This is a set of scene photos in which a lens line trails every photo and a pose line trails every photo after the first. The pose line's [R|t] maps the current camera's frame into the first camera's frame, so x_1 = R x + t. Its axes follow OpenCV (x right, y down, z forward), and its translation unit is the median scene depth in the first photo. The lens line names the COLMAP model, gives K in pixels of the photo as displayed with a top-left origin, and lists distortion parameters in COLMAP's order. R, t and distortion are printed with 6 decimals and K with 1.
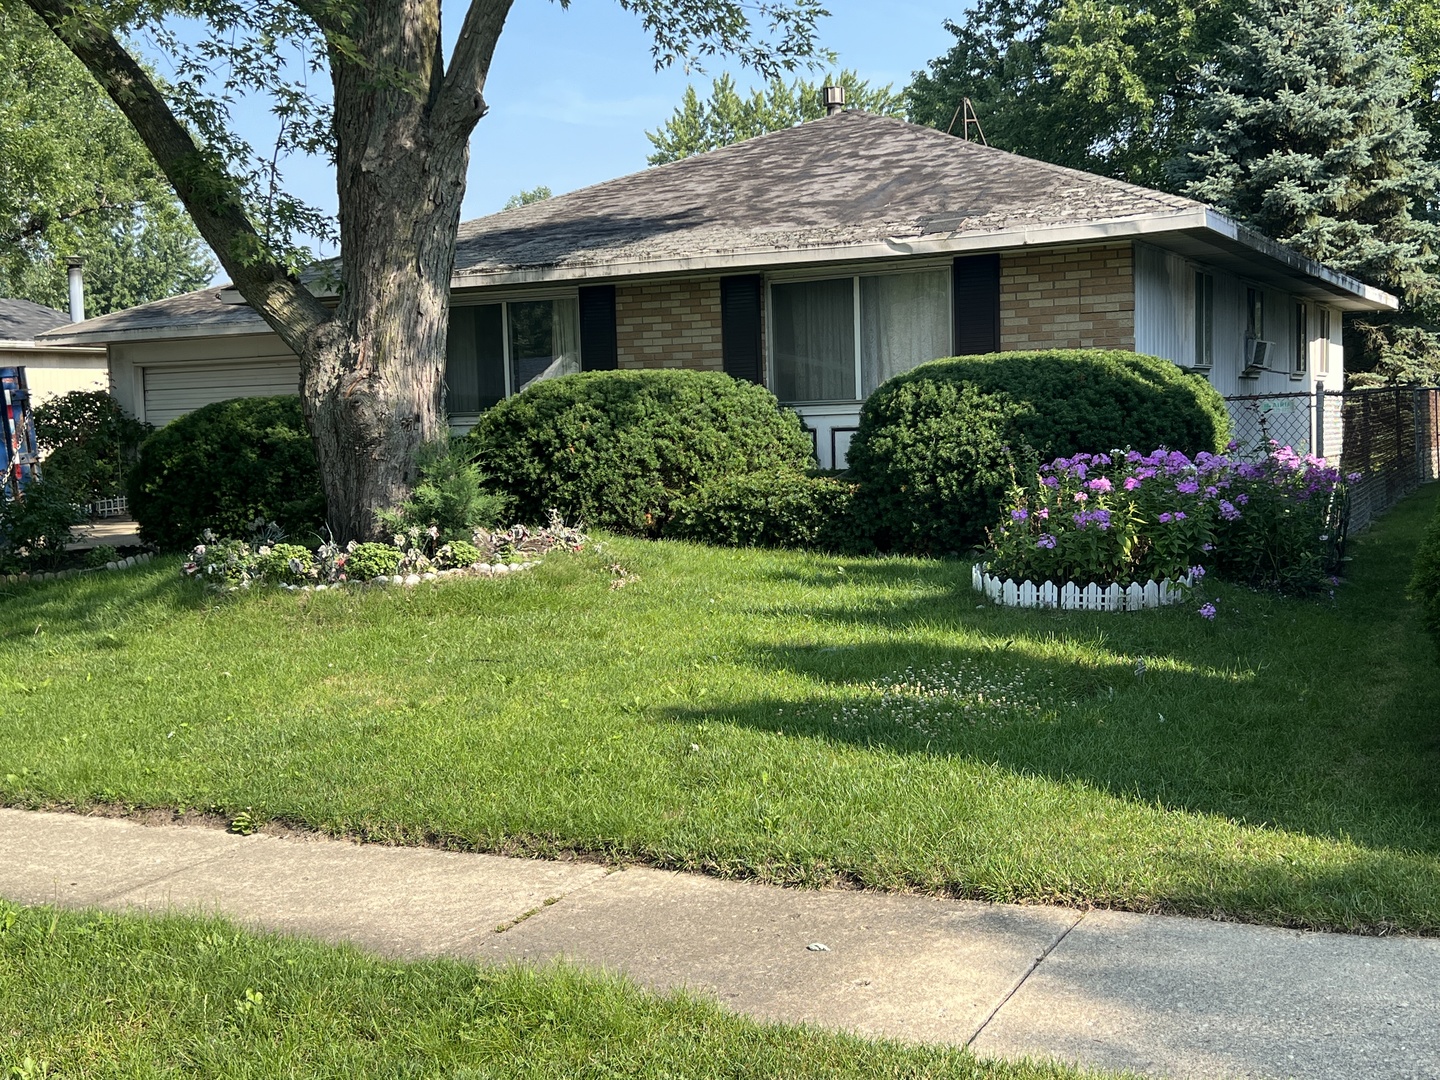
lens RADIAL K [[1606.5, 0, 735.1], [0, 1606.5, 554.1], [0, 0, 1]] dist [0.038520, 0.000000]
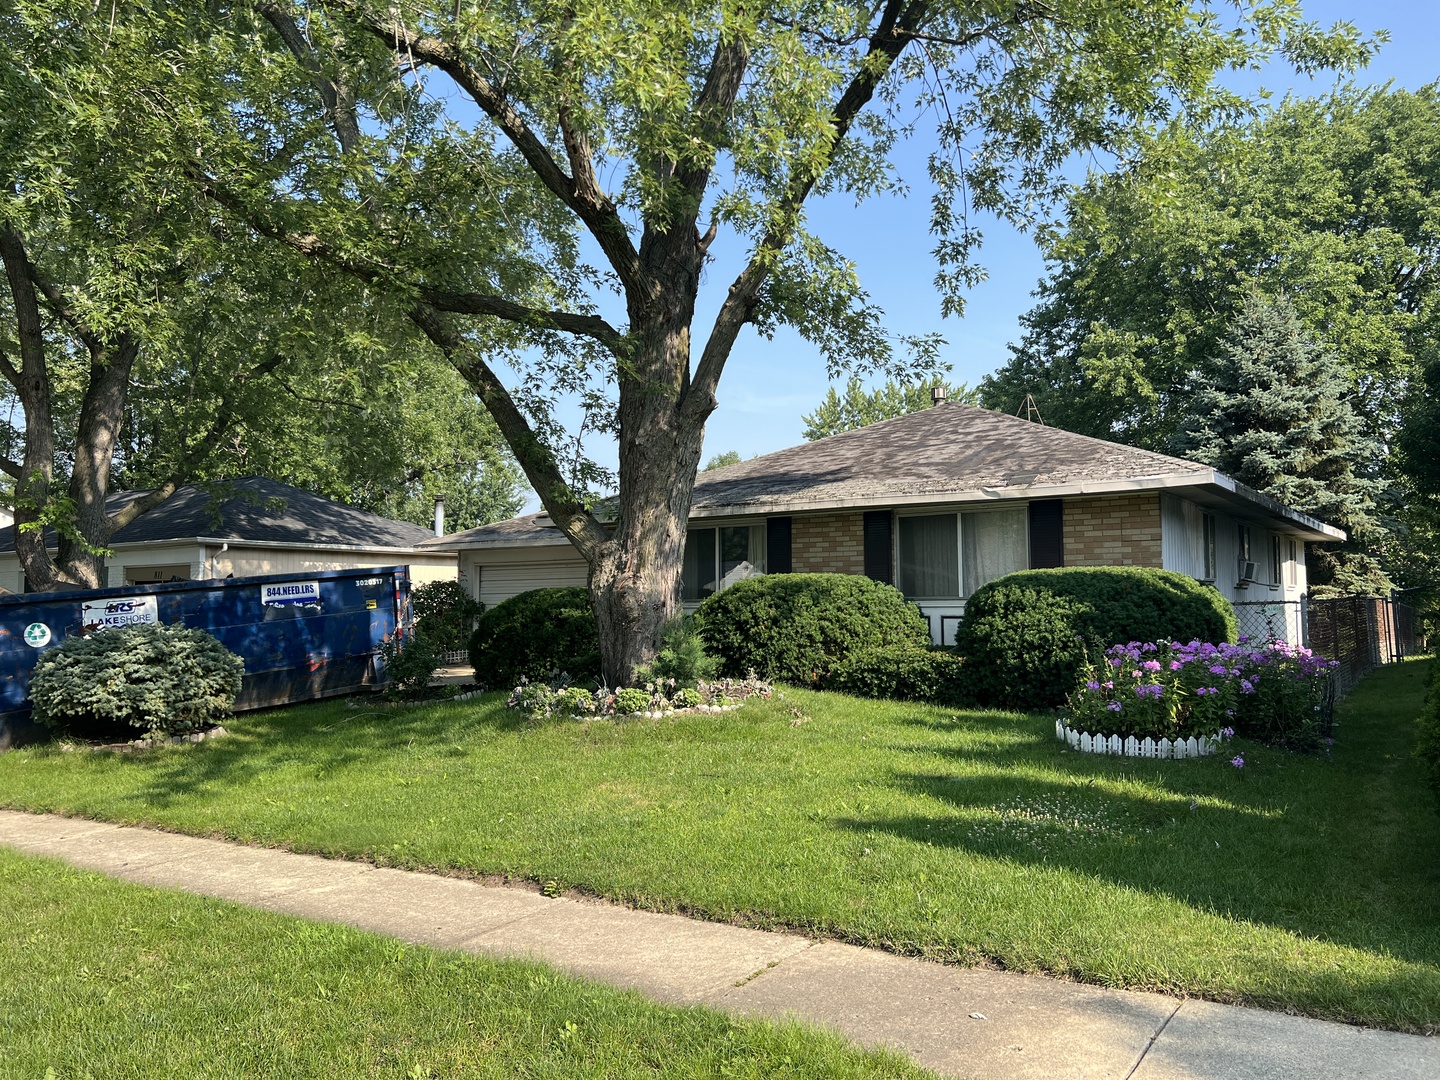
lens RADIAL K [[1085.9, 0, 716.6], [0, 1085.9, 538.2], [0, 0, 1]] dist [0.049100, -0.059790]
pose [[0.992150, 0.014218, -0.124240, -0.020259], [-0.031770, 0.989577, -0.140458, -0.005037], [0.120948, 0.143302, 0.982261, 0.008657]]
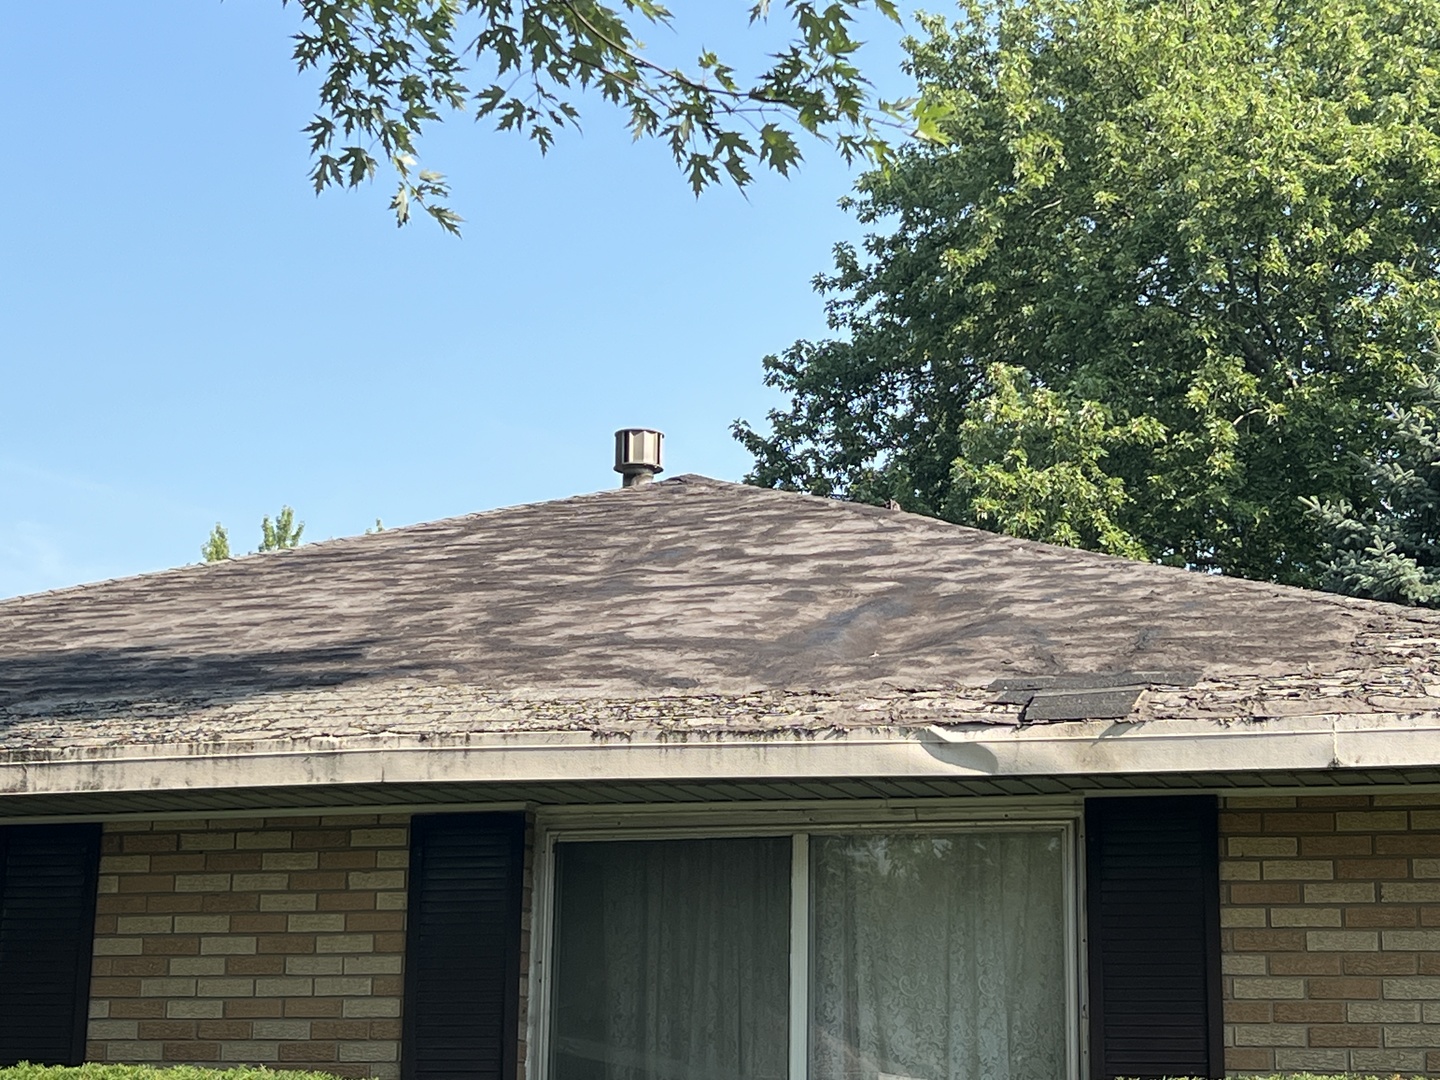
lens RADIAL K [[2598.9, 0, 682.4], [0, 2598.9, 610.0], [0, 0, 1]] dist [0.205978, 0.000000]
pose [[0.983022, 0.081260, 0.164516, -0.052958], [-0.031491, 0.958003, -0.285025, -0.054630], [-0.180768, 0.275005, 0.944296, 0.450820]]
